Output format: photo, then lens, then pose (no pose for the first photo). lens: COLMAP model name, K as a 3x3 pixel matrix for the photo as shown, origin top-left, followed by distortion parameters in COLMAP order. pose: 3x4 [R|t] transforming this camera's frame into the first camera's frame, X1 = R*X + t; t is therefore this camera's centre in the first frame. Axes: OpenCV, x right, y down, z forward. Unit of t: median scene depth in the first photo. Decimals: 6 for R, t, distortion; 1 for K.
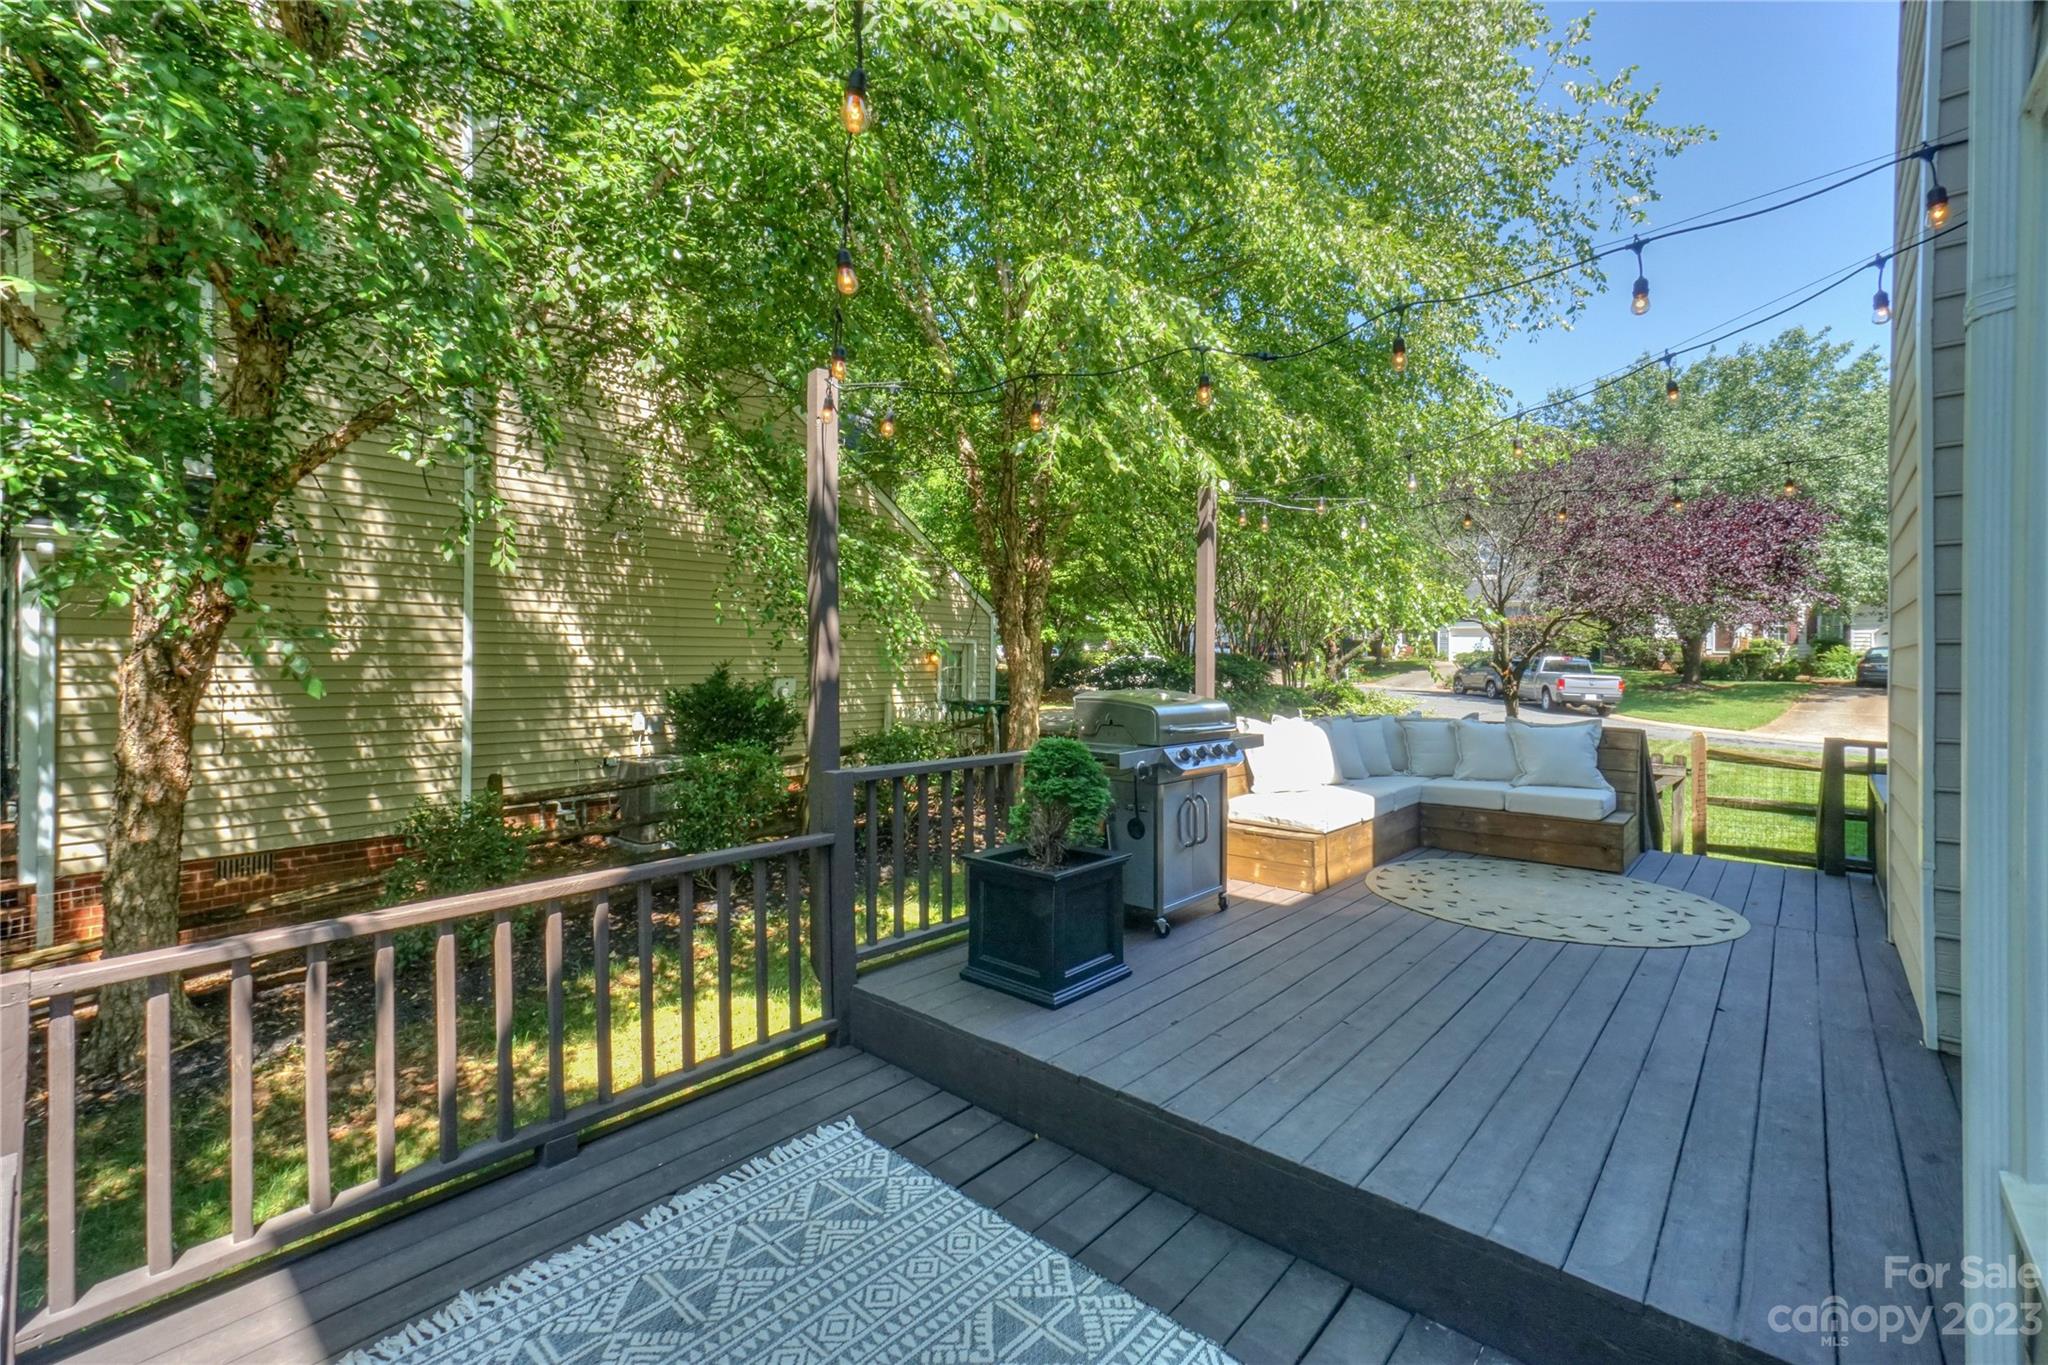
lens RADIAL K [[892.3, 0, 1042.6], [0, 892.3, 651.8], [0, 0, 1]] dist [-0.002175, 0.000187]
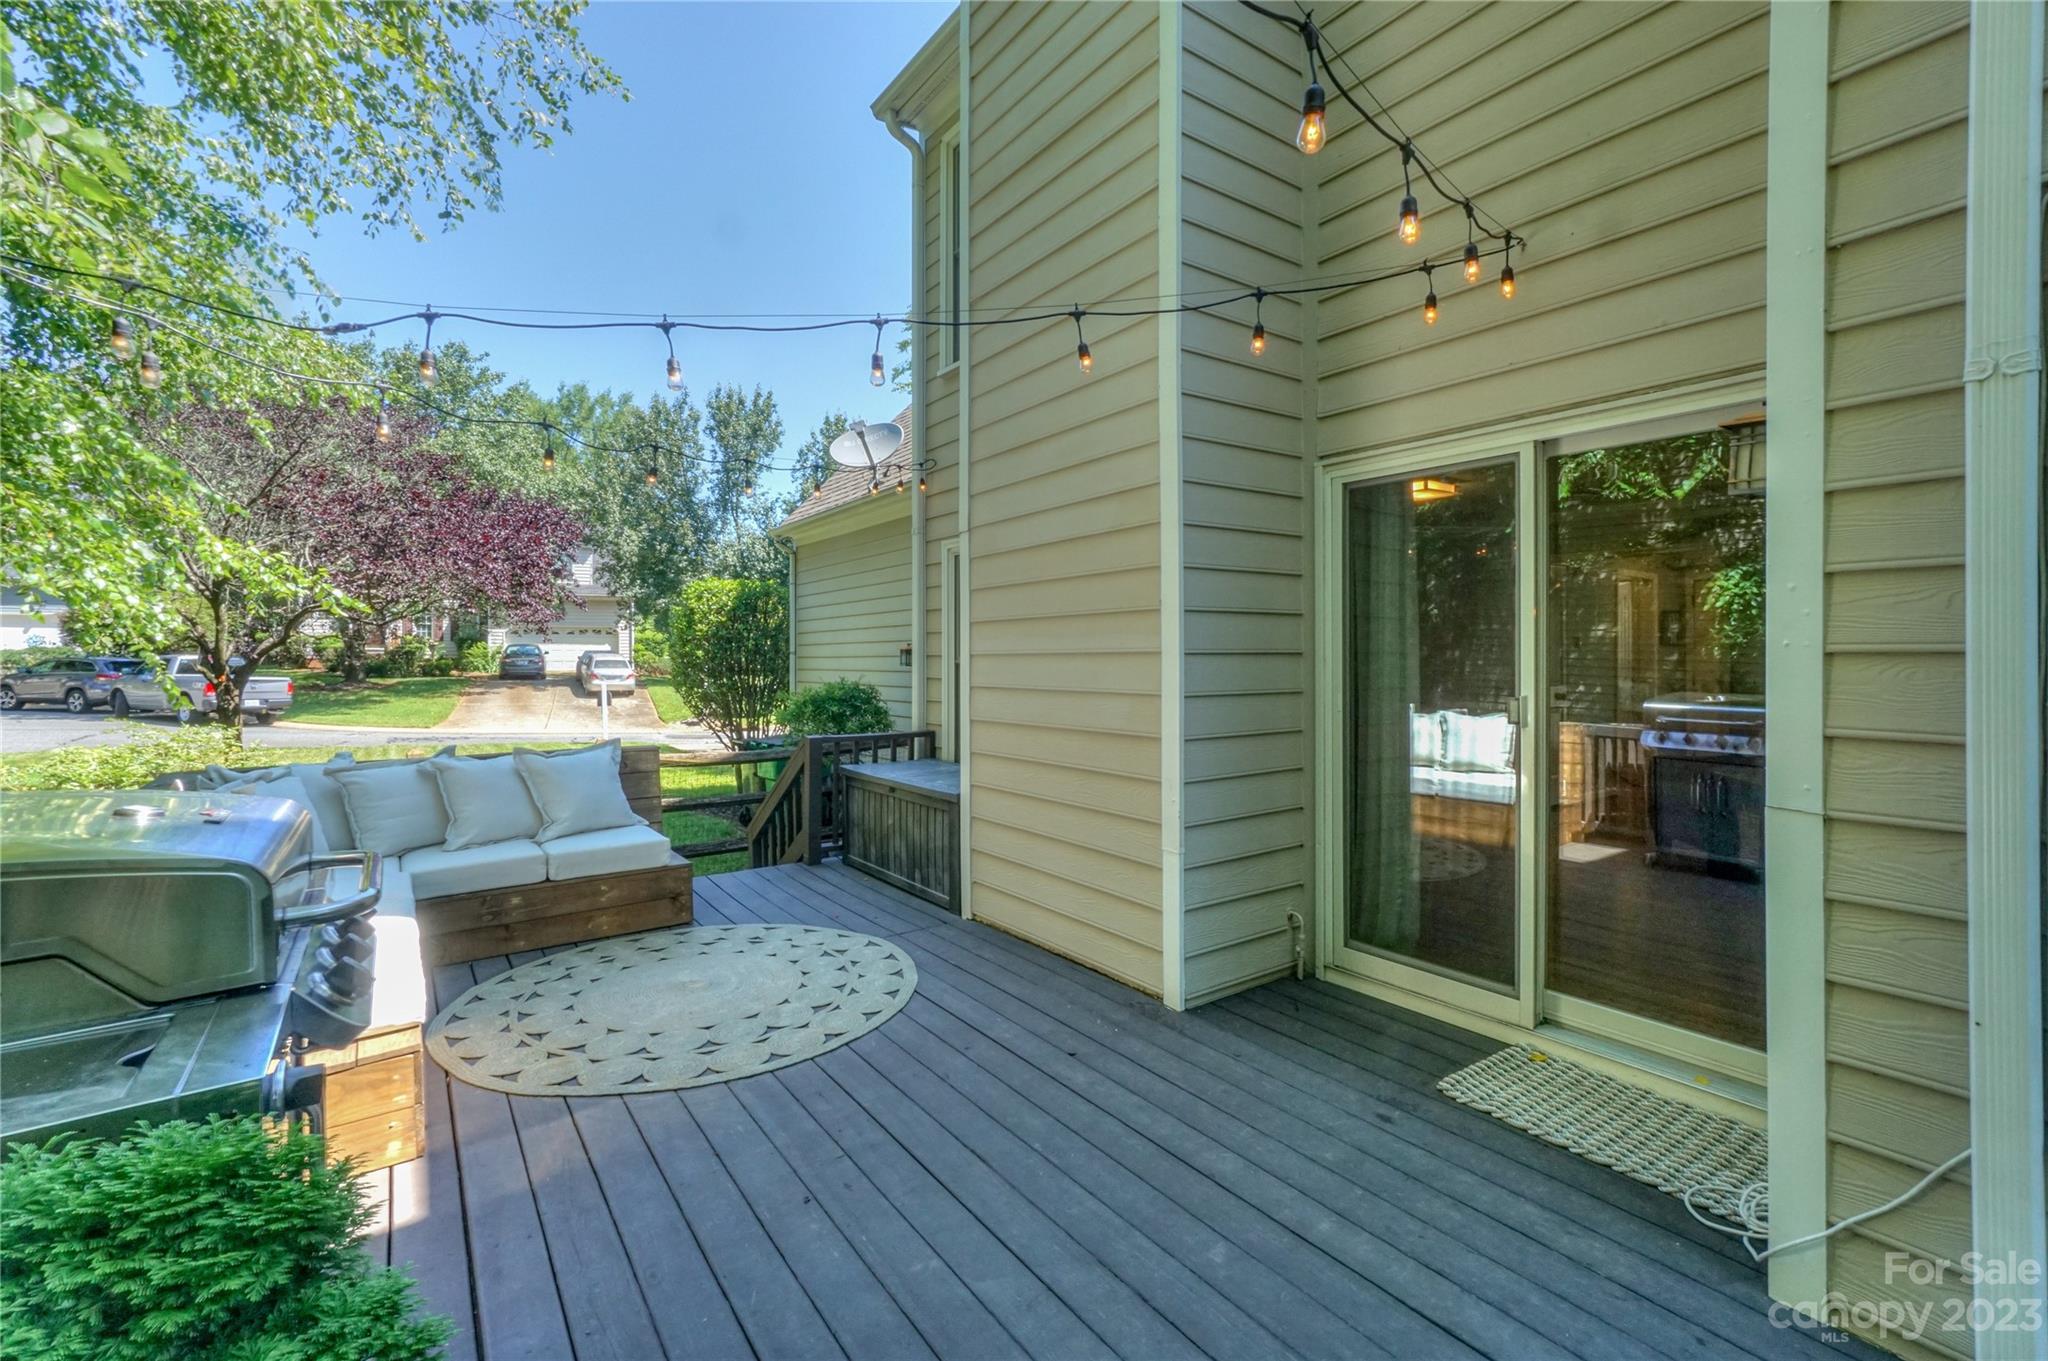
lens RADIAL K [[892.3, 0, 1042.6], [0, 892.3, 649.8], [0, 0, 1]] dist [-0.002175, 0.000187]
pose [[0.248467, -0.002898, 0.968636, -0.050463], [0.000555, 0.999996, 0.002850, -0.005557], [-0.968640, -0.000171, 0.248467, 0.315841]]
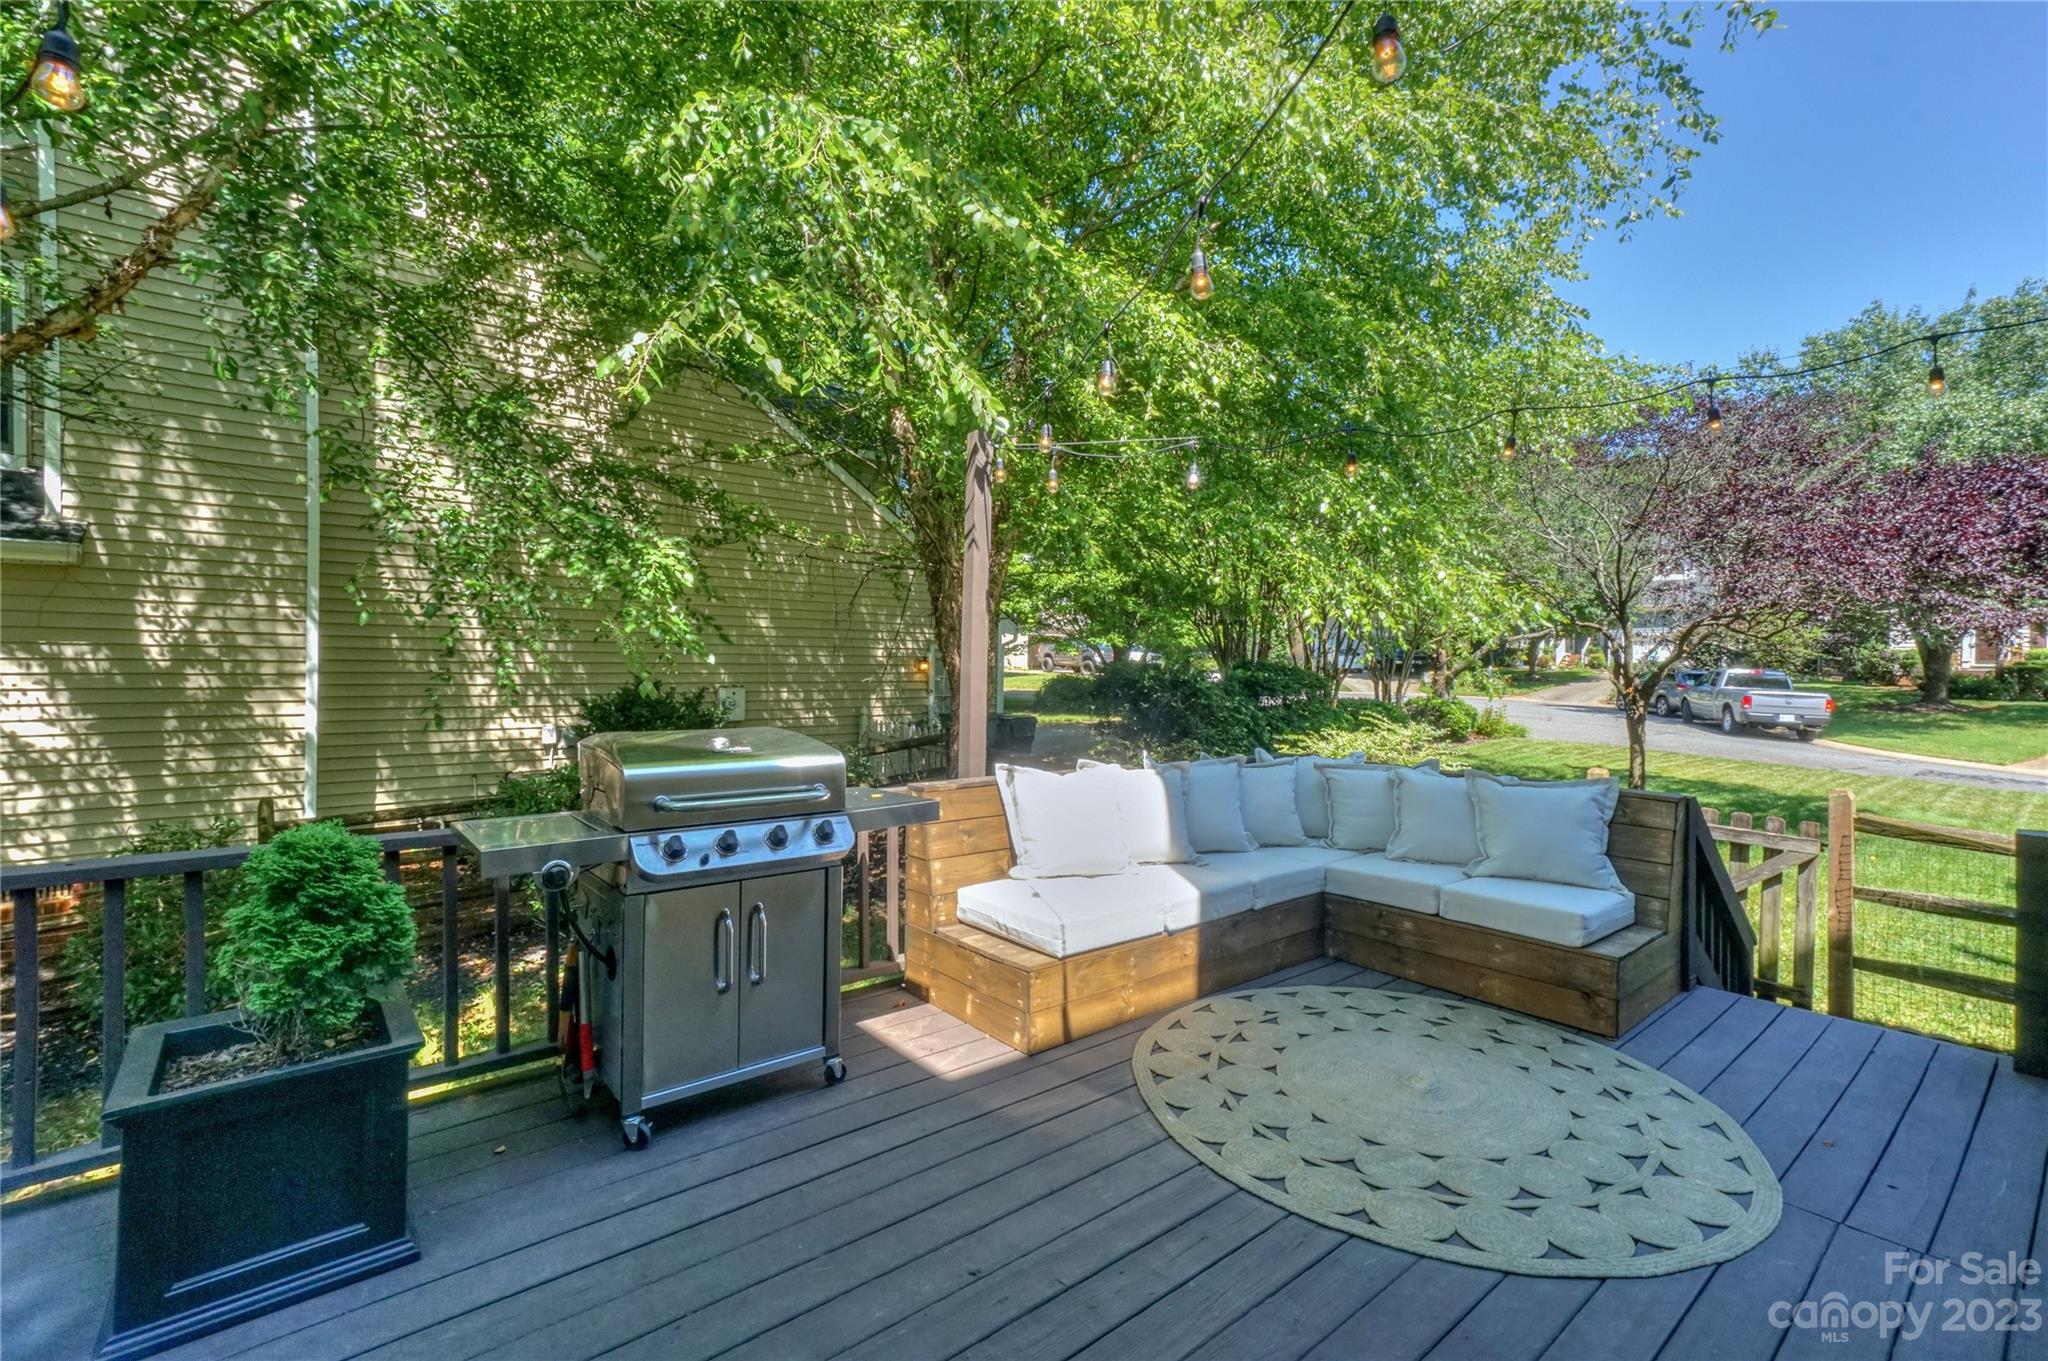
lens RADIAL K [[891.9, 0, 1019.3], [0, 891.9, 665.9], [0, 0, 1]] dist [-0.001915, 0.005272]
pose [[0.984321, 0.008251, -0.176196, 0.235936], [-0.006627, 0.999930, 0.009801, -0.006118], [0.176264, -0.008480, 0.984306, 0.219740]]
